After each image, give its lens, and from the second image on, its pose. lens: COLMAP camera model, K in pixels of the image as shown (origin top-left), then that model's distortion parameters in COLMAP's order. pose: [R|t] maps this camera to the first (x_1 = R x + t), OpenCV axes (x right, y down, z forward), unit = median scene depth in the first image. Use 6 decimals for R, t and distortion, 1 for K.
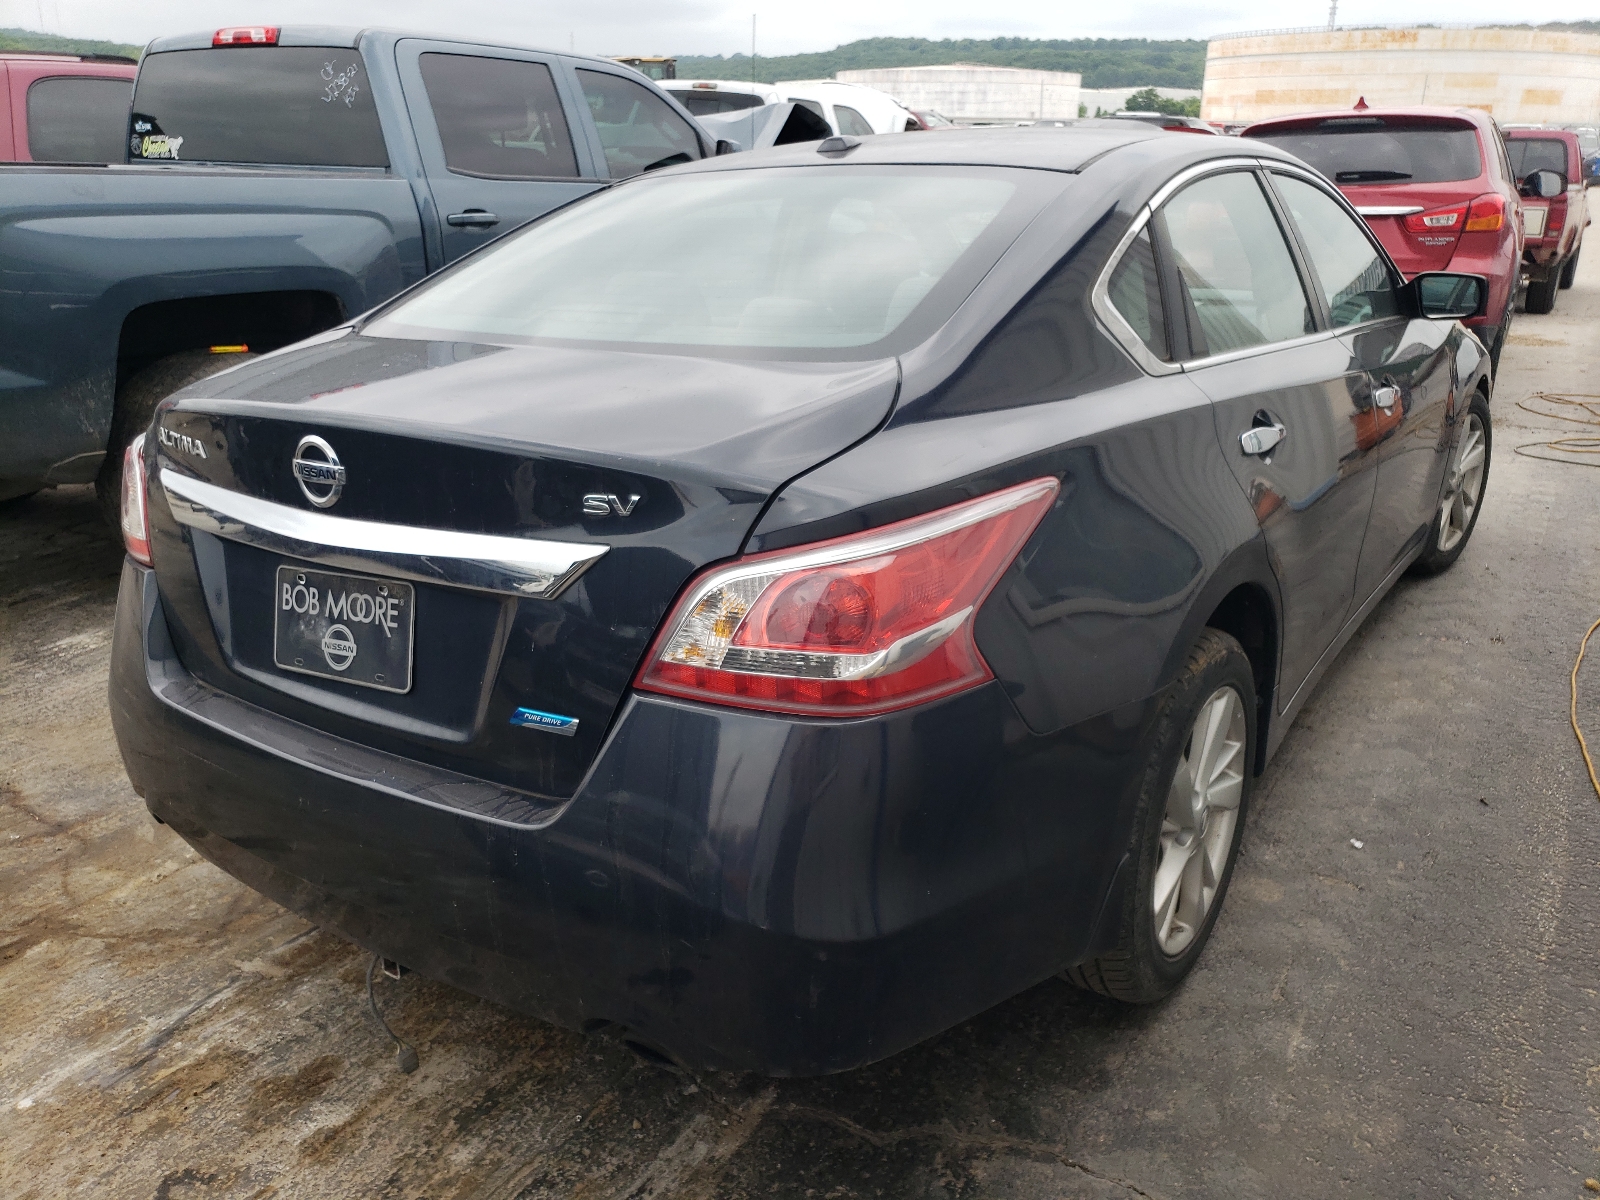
lens RADIAL K [[1252.5, 0, 787.8], [0, 1252.5, 602.1], [0, 0, 1]] dist [0.009973, -0.019508]
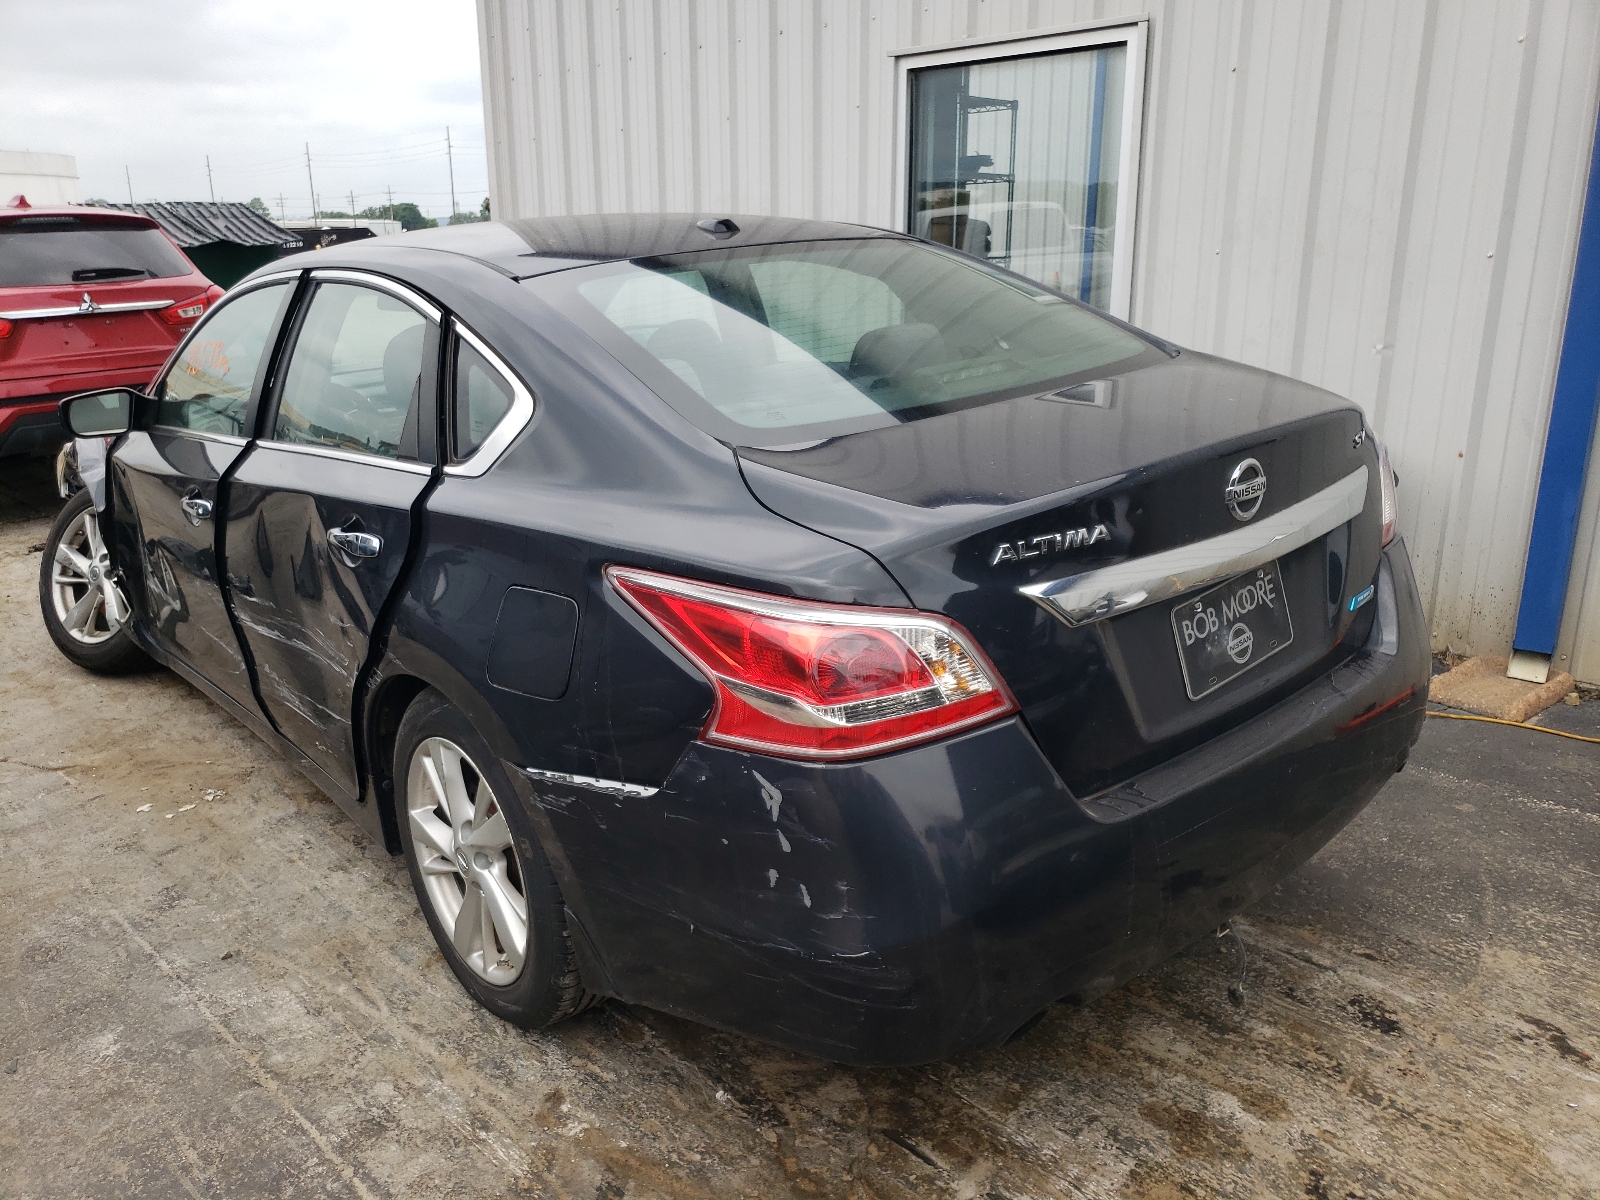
lens RADIAL K [[1252.5, 0, 790.4], [0, 1252.5, 596.6], [0, 0, 1]] dist [0.009973, -0.019508]
pose [[0.259702, -0.273213, 0.926234, -1.342724], [0.347405, 0.921361, 0.174369, -0.306729], [-0.901035, 0.276494, 0.334195, 0.863370]]
